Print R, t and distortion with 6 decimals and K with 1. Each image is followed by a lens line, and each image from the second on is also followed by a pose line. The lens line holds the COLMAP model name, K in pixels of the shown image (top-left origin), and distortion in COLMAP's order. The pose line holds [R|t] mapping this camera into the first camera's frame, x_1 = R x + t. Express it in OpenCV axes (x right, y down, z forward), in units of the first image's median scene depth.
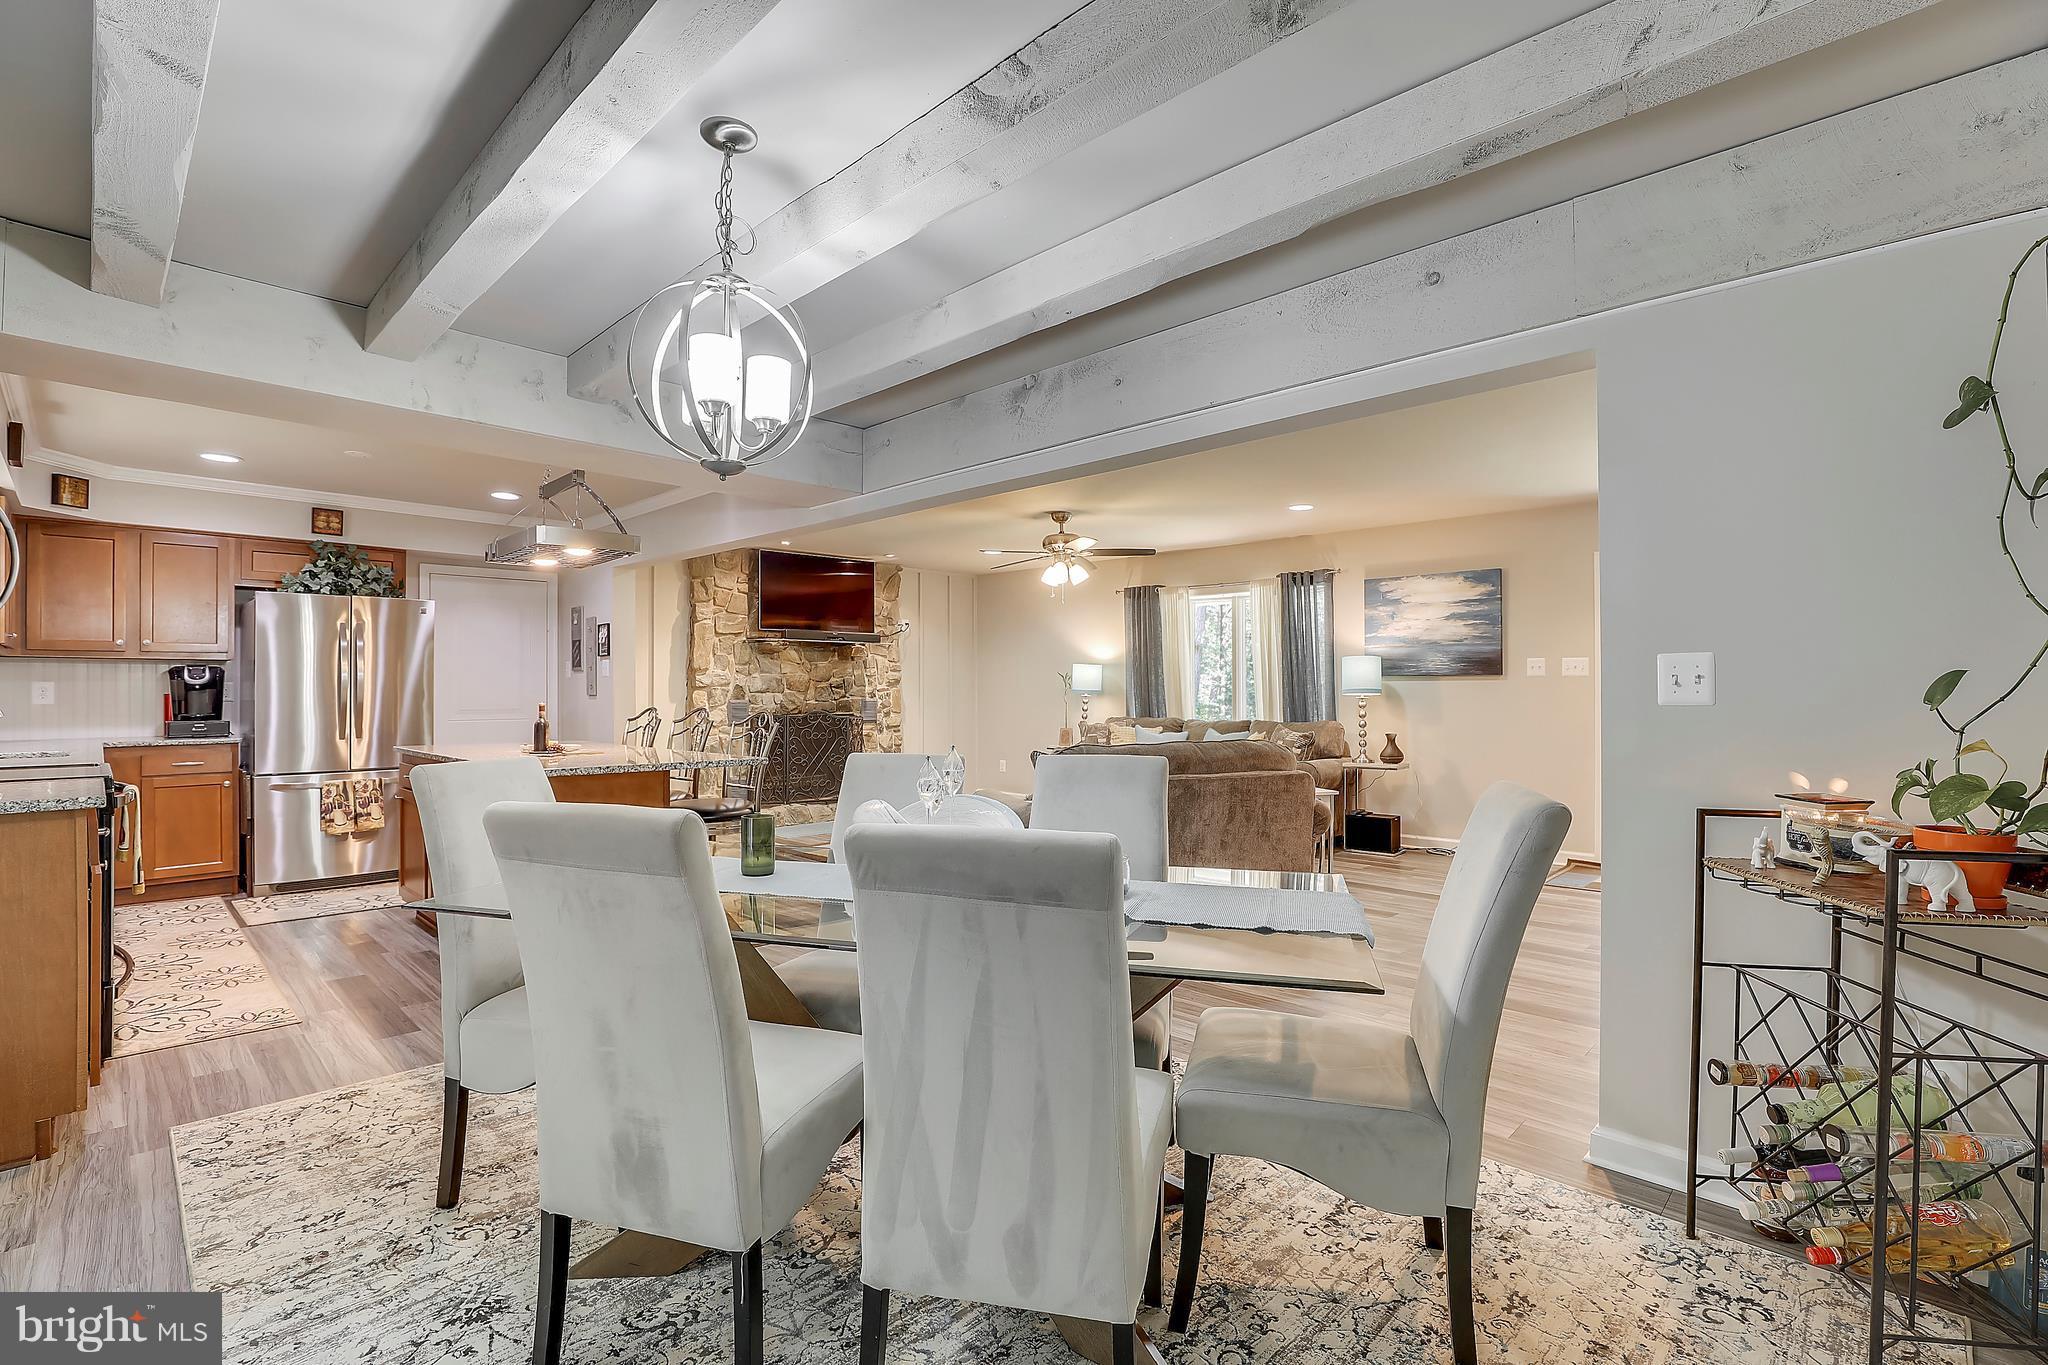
lens RADIAL K [[923.3, 0, 1024.0], [0, 923.3, 682.5], [0, 0, 1]] dist [-0.016761, 0.000031]
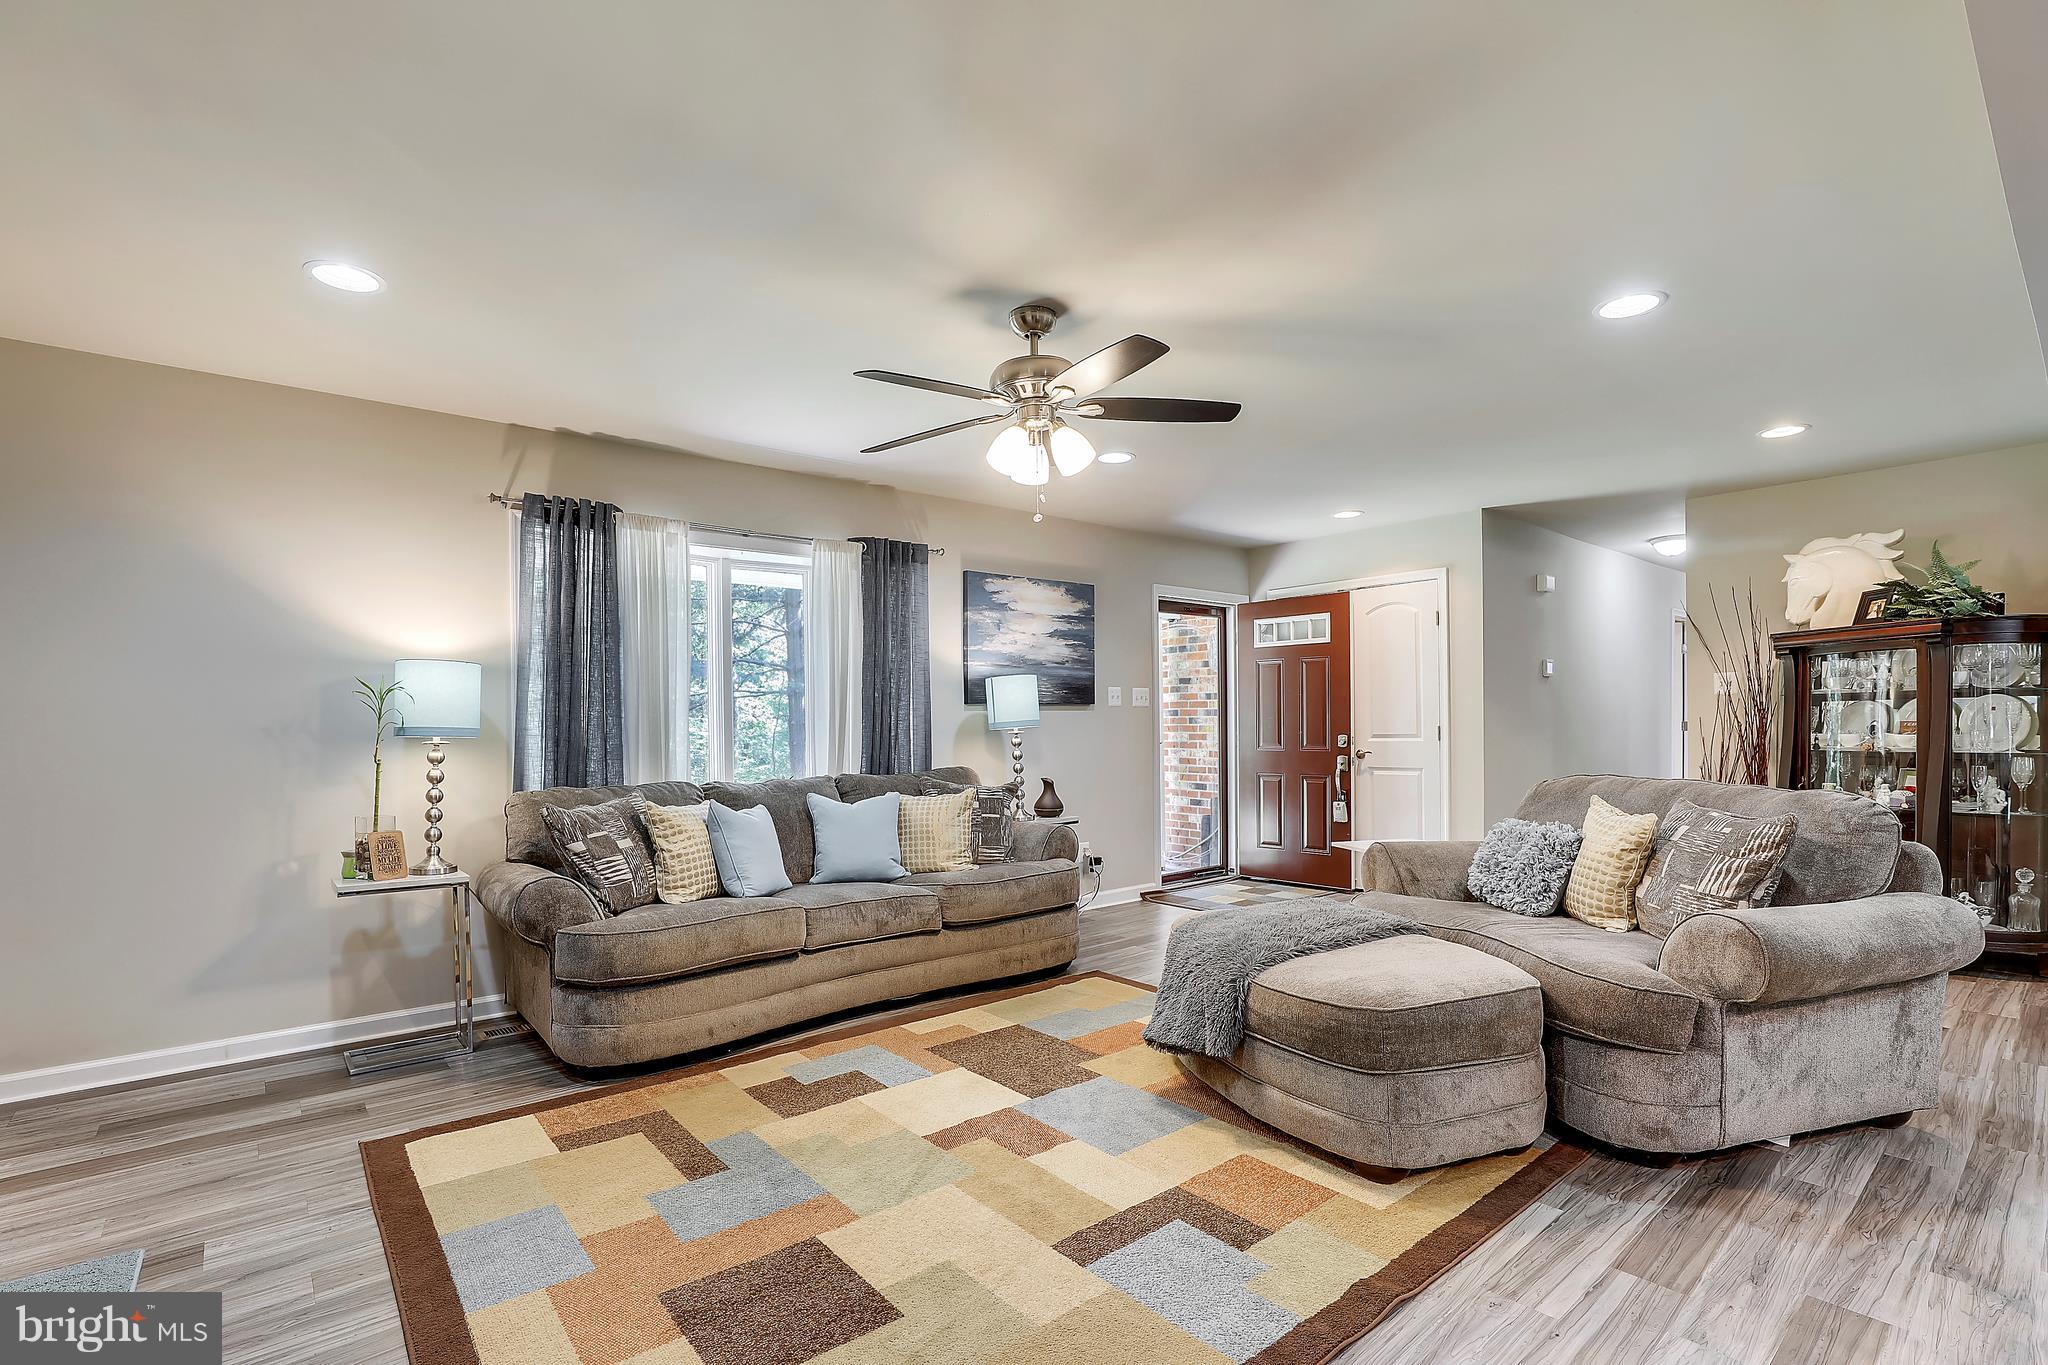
lens RADIAL K [[945.6, 0, 1025.7], [0, 945.6, 709.4], [0, 0, 1]] dist [-0.044243, 0.013144]
pose [[0.099003, 0.015443, 0.994967, -0.390634], [0.006821, 0.999846, -0.016197, 0.011017], [-0.995064, 0.008390, 0.098882, 0.939000]]
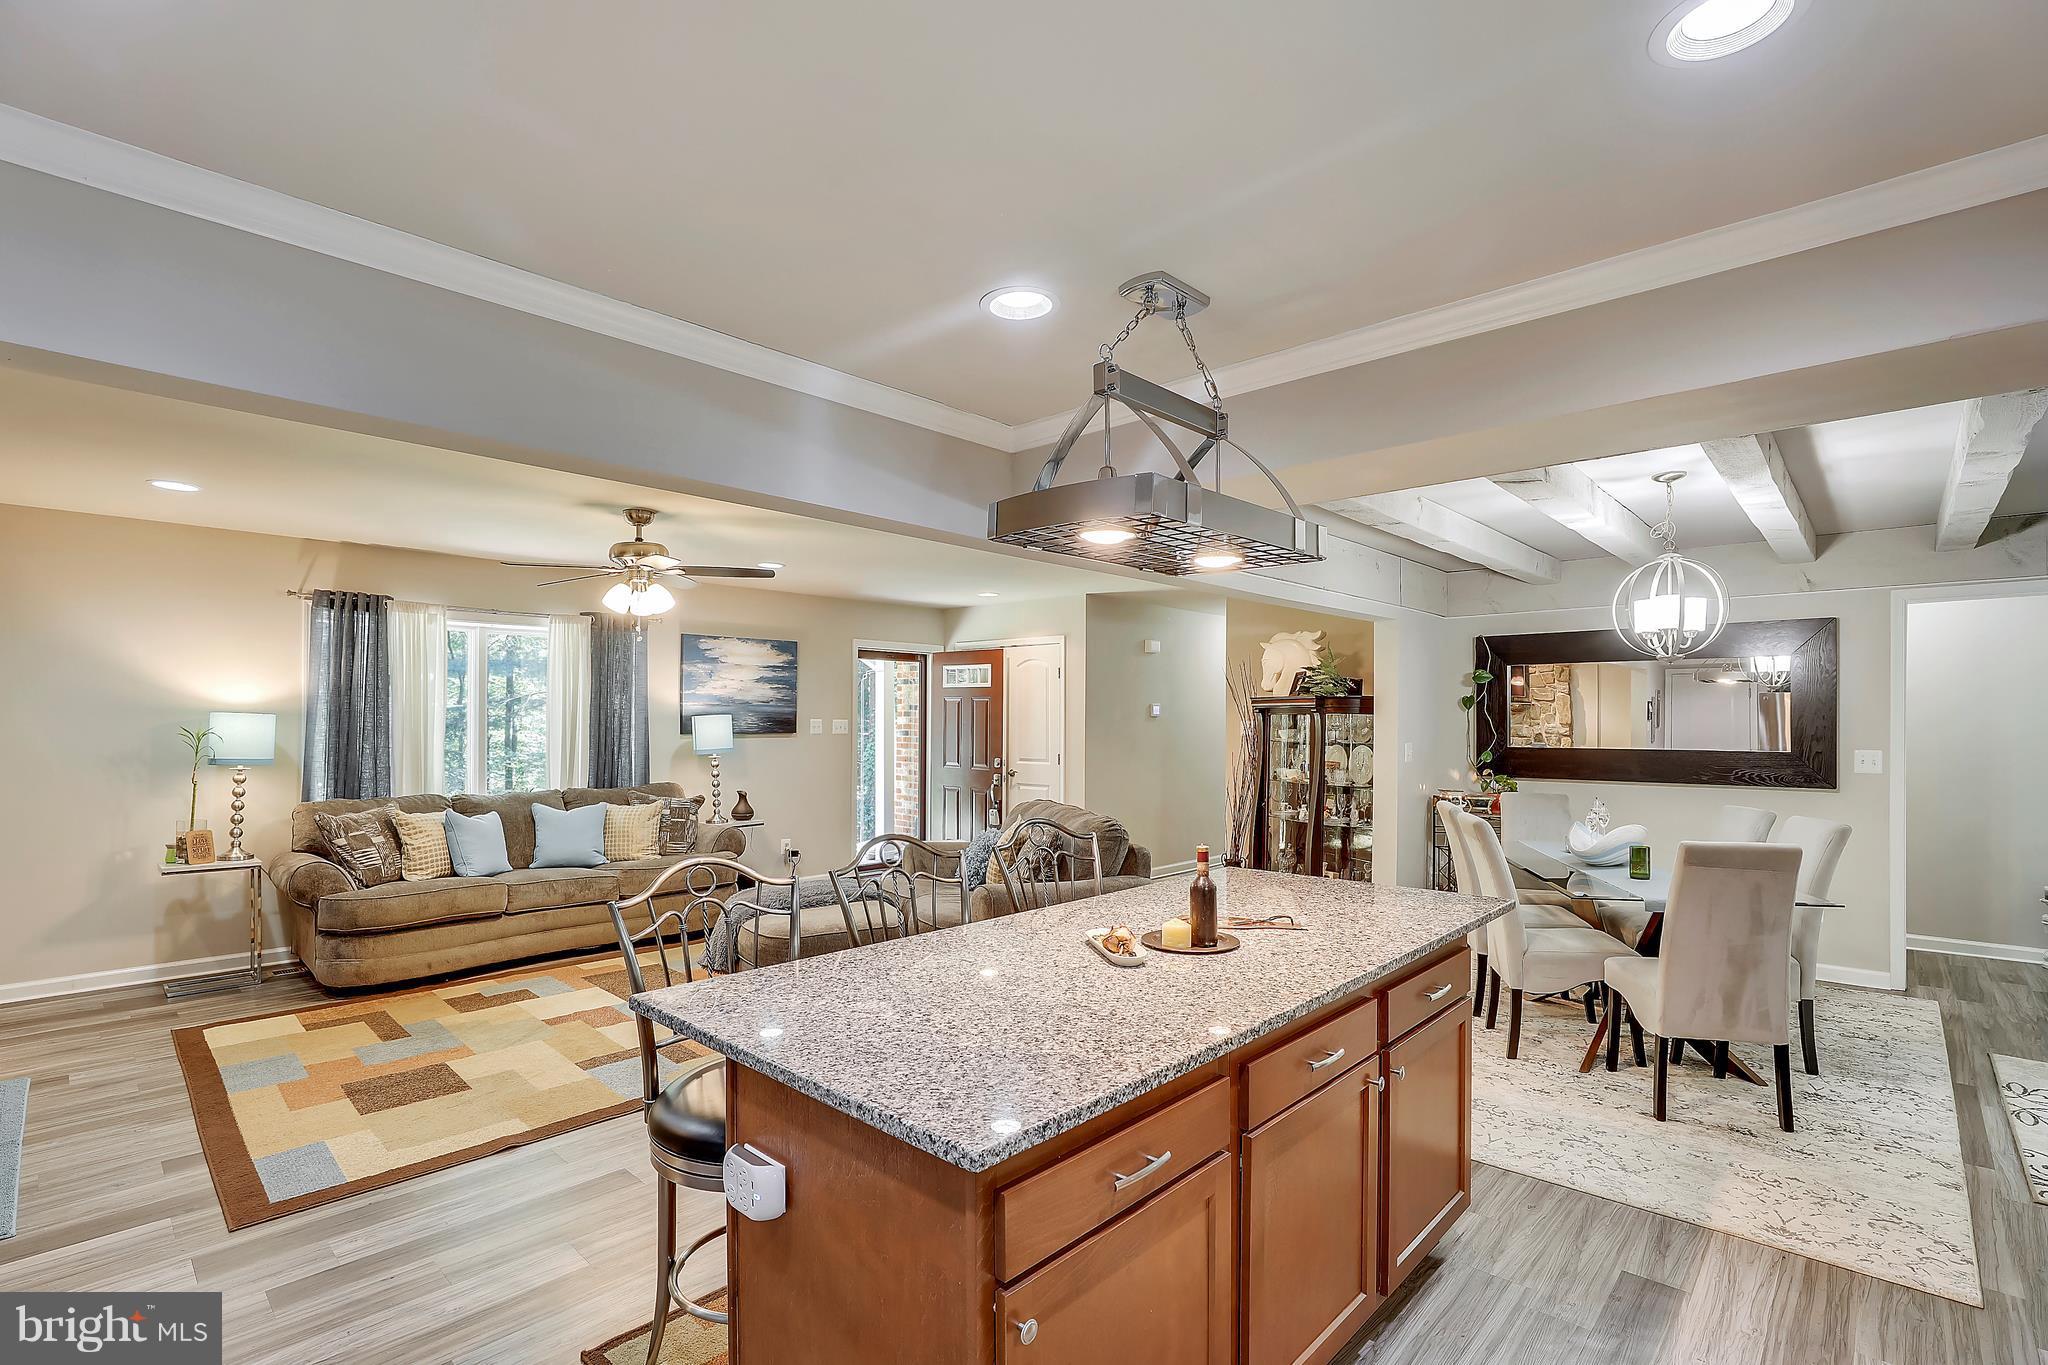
lens RADIAL K [[940.3, 0, 1026.1], [0, 940.3, 696.7], [0, 0, 1]] dist [-0.042973, 0.013151]
pose [[-0.015455, 0.022206, 0.999634, -0.653180], [-0.011901, 0.999678, -0.022391, -0.029928], [-0.999810, -0.012243, -0.015185, 0.698607]]
